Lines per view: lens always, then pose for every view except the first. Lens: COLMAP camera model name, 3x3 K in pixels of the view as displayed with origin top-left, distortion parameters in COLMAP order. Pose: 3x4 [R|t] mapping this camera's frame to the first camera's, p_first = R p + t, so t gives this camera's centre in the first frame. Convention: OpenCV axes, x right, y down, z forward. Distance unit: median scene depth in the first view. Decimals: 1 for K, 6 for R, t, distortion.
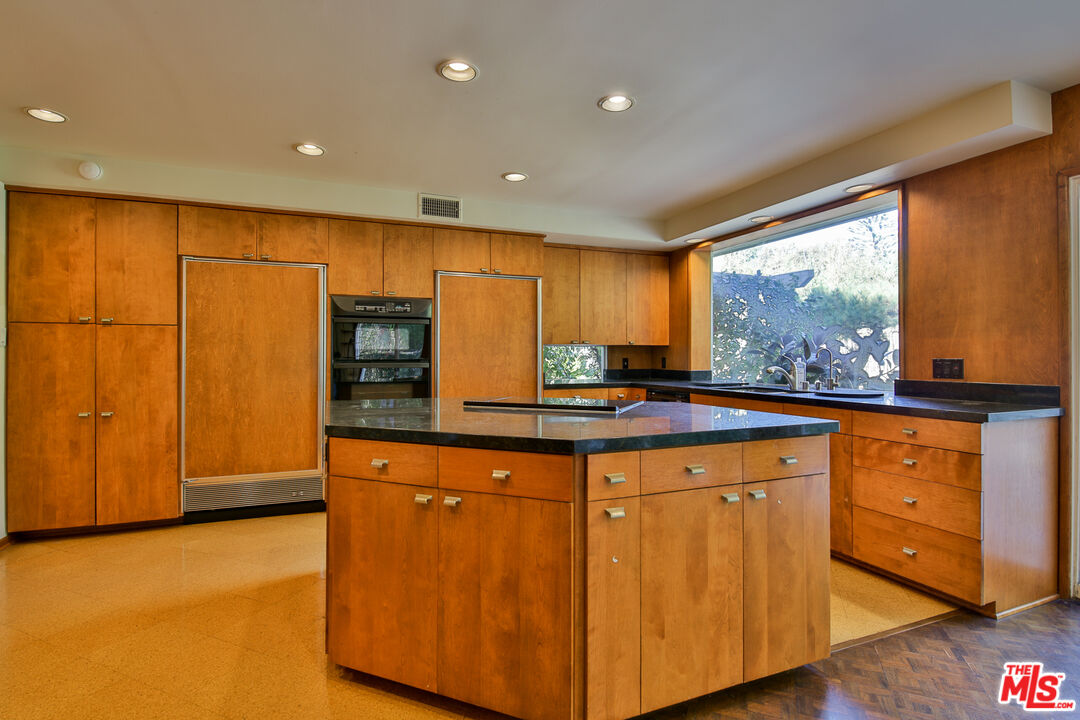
lens RADIAL K [[517.8, 0, 540.3], [0, 517.8, 352.0], [0, 0, 1]] dist [0.002685, -0.010592]
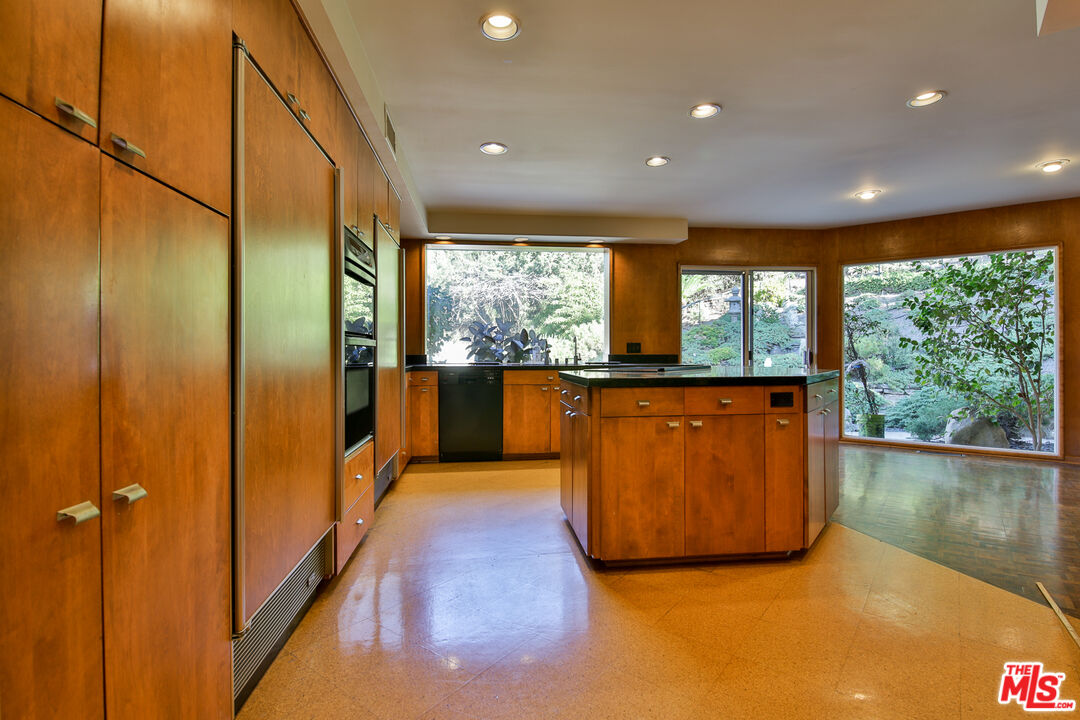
lens RADIAL K [[517.8, 0, 540.3], [0, 517.8, 352.0], [0, 0, 1]] dist [0.002685, -0.010592]
pose [[0.266713, 0.002419, 0.963773, -1.025790], [-0.004237, 0.999990, -0.001337, 0.044757], [-0.963767, -0.003727, 0.266721, 0.705491]]
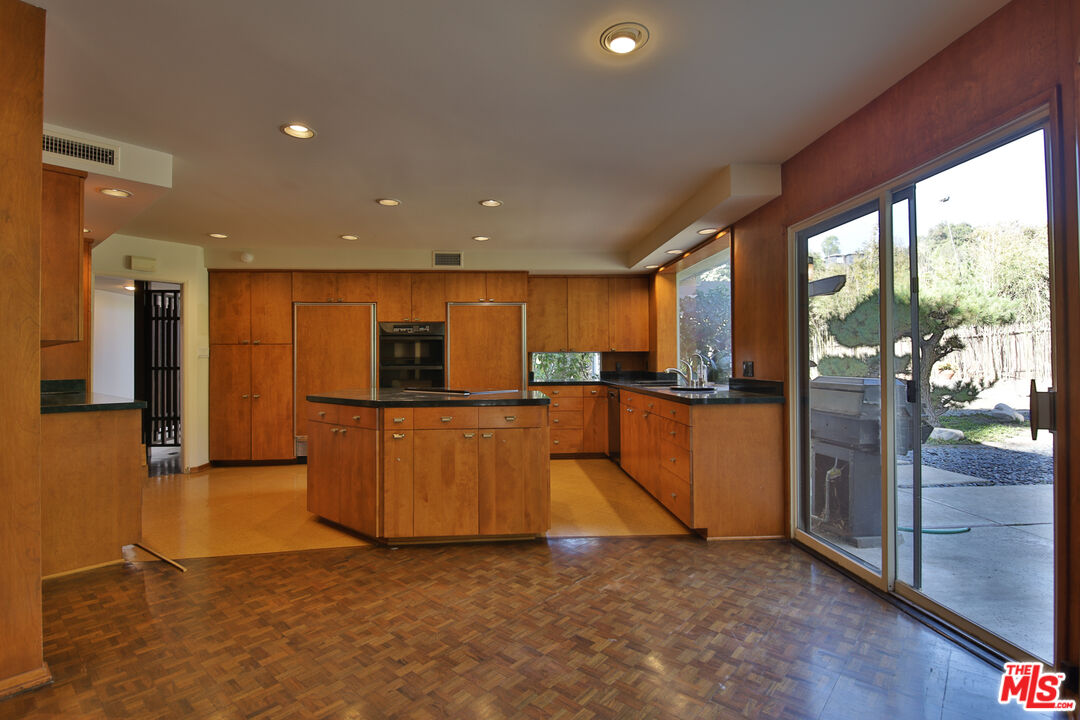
lens RADIAL K [[517.8, 0, 540.3], [0, 517.8, 352.0], [0, 0, 1]] dist [0.002685, -0.010592]
pose [[0.952615, -0.011163, -0.303975, 0.588856], [0.008467, 0.999912, -0.010185, -0.001877], [0.304062, 0.007129, 0.952626, -0.362675]]
